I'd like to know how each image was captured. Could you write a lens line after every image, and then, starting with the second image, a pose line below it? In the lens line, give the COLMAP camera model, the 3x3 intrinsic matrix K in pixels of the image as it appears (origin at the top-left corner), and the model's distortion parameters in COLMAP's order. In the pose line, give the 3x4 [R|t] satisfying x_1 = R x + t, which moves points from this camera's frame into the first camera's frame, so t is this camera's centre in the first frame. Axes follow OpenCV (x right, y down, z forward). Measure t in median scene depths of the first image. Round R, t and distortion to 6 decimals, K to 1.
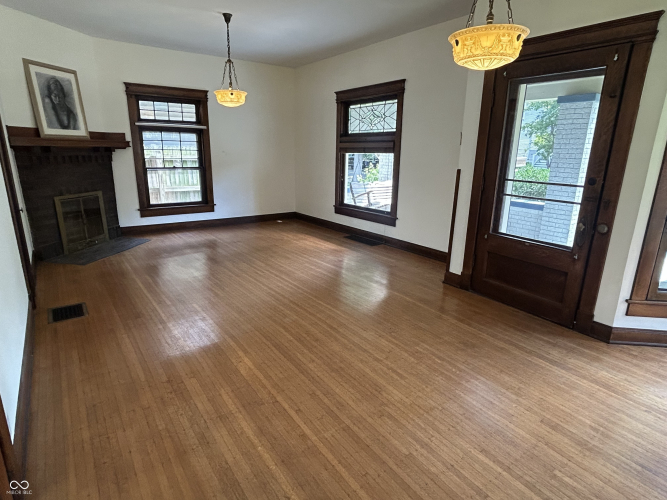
lens RADIAL K [[379.9, 0, 333.5], [0, 379.9, 250.0], [0, 0, 1]] dist [0.001799, 0.002215]
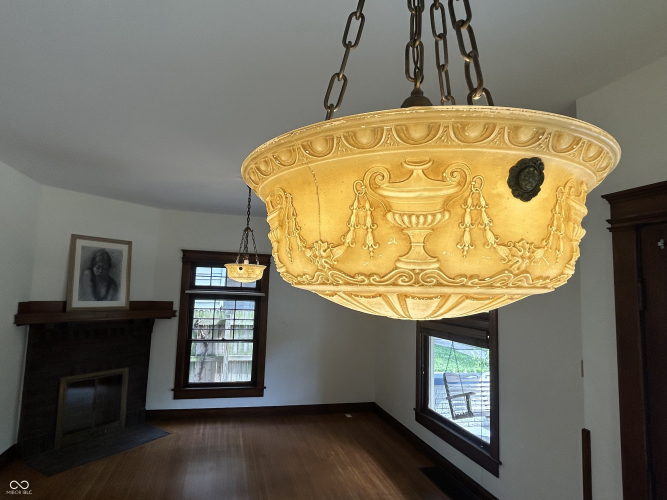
lens RADIAL K [[400.6, 0, 333.5], [0, 400.6, 250.0], [0, 0, 1]] dist [-0.010553, -0.000526]
pose [[0.935120, -0.015524, -0.353991, 0.154758], [-0.112918, 0.933897, -0.339244, -0.153693], [0.335857, 0.357206, 0.871553, 0.276906]]
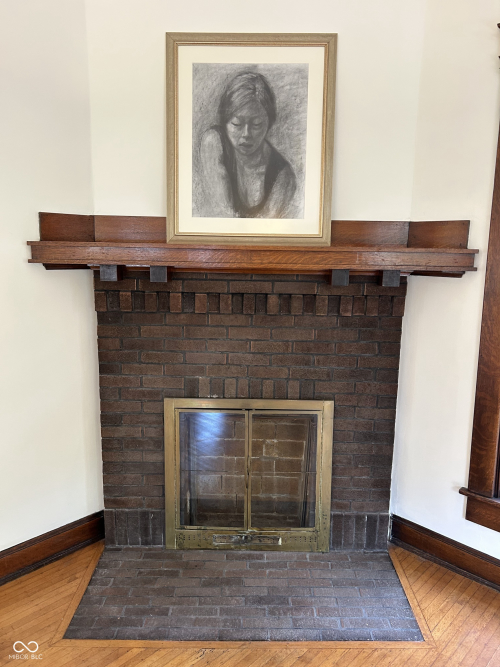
lens RADIAL K [[508.3, 0, 250.0], [0, 508.3, 333.5], [0, 0, 1]] dist [0.021882, -0.001823]
pose [[0.178029, 0.156680, -0.971471, -0.221789], [-0.268977, 0.957393, 0.105118, -0.242897], [0.946550, 0.242589, 0.212588, 0.850749]]
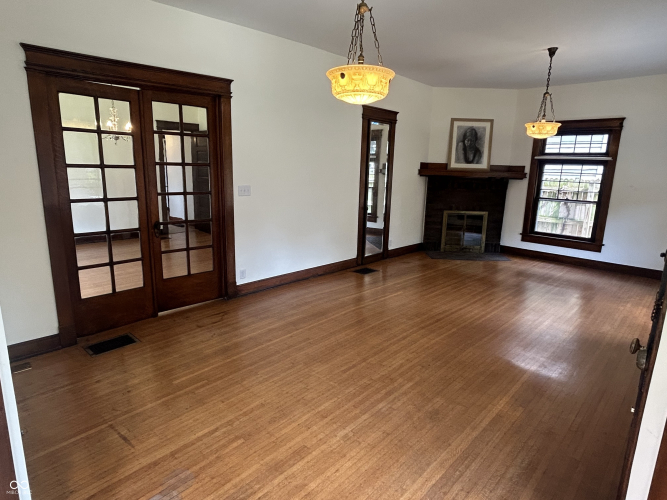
lens RADIAL K [[389.6, 0, 333.5], [0, 389.6, 250.0], [0, 0, 1]] dist [0.000190, -0.001335]
pose [[0.184728, 0.193464, -0.963560, 0.553588], [-0.281028, 0.949893, 0.136843, -0.072621], [0.941753, 0.245509, 0.229840, 0.275688]]
